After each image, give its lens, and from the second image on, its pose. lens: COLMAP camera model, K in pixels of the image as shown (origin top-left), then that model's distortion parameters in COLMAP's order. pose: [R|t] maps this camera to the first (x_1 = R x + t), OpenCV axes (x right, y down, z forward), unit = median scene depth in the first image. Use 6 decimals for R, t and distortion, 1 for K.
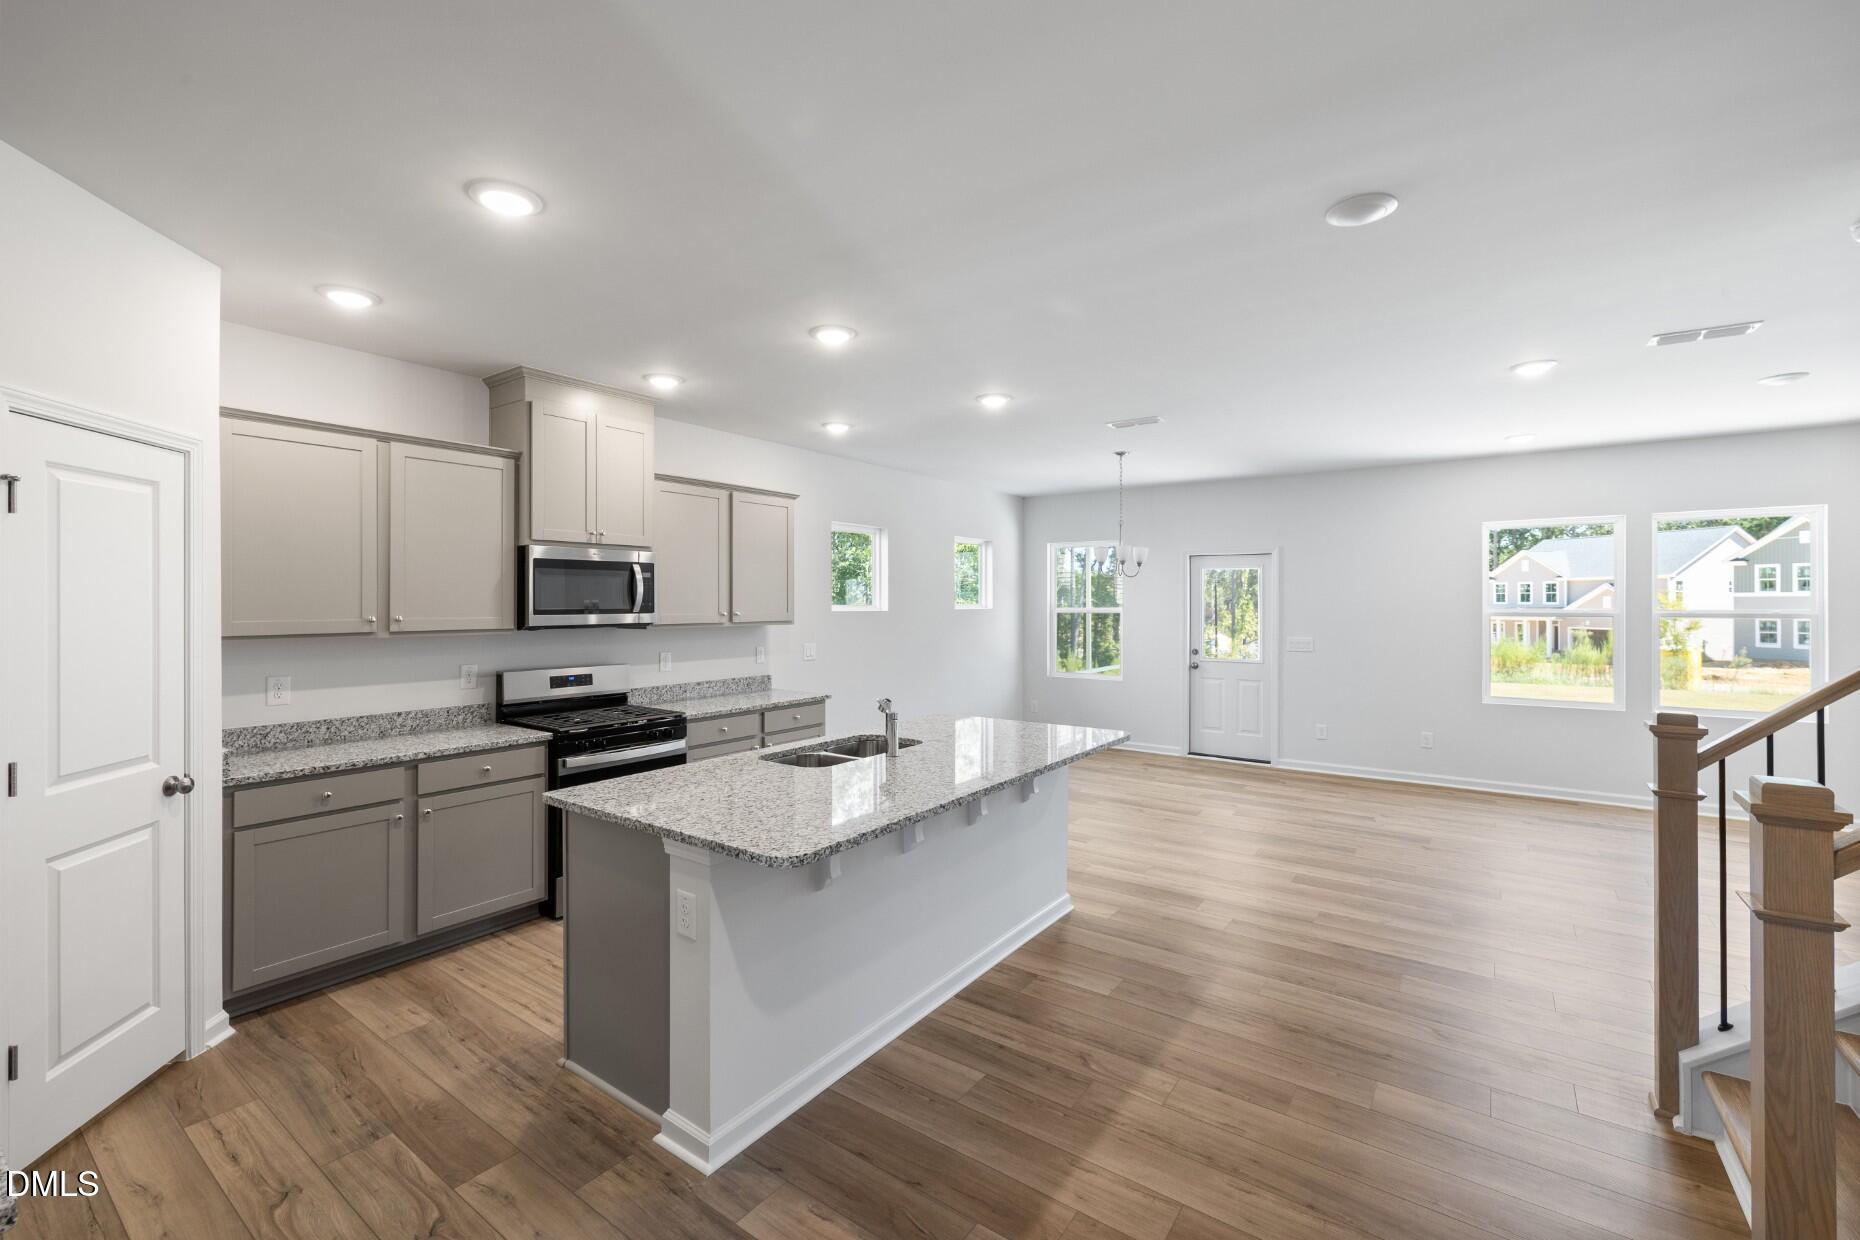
lens RADIAL K [[783.6, 0, 932.4], [0, 783.6, 596.0], [0, 0, 1]] dist [0.001980, 0.000809]
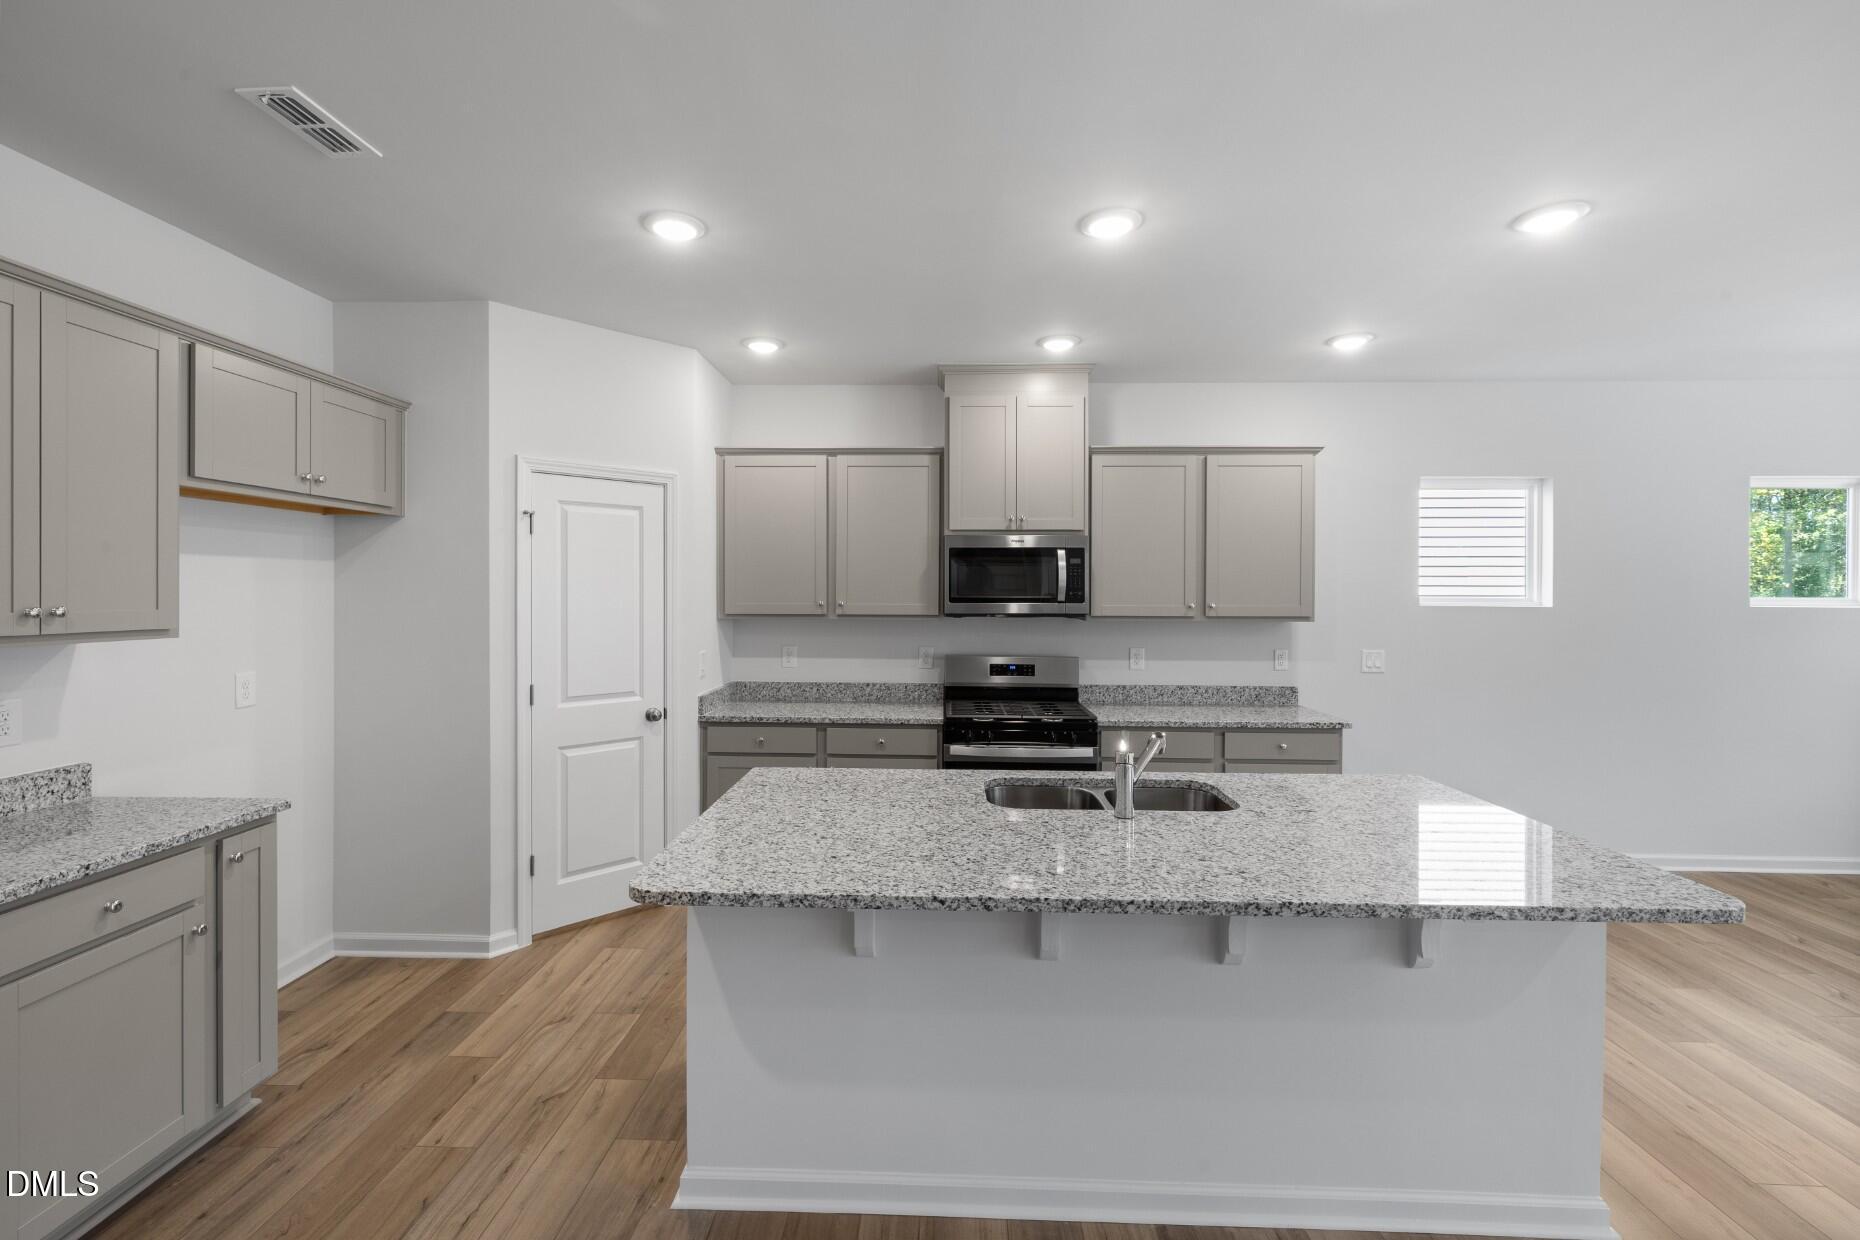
lens RADIAL K [[801.5, 0, 921.1], [0, 801.5, 588.6], [0, 0, 1]] dist [-0.000018, 0.000461]
pose [[0.557167, 0.003458, -0.830393, 0.368240], [0.000515, 0.999990, 0.004509, 0.001012], [0.830400, -0.002940, 0.557160, 0.397066]]
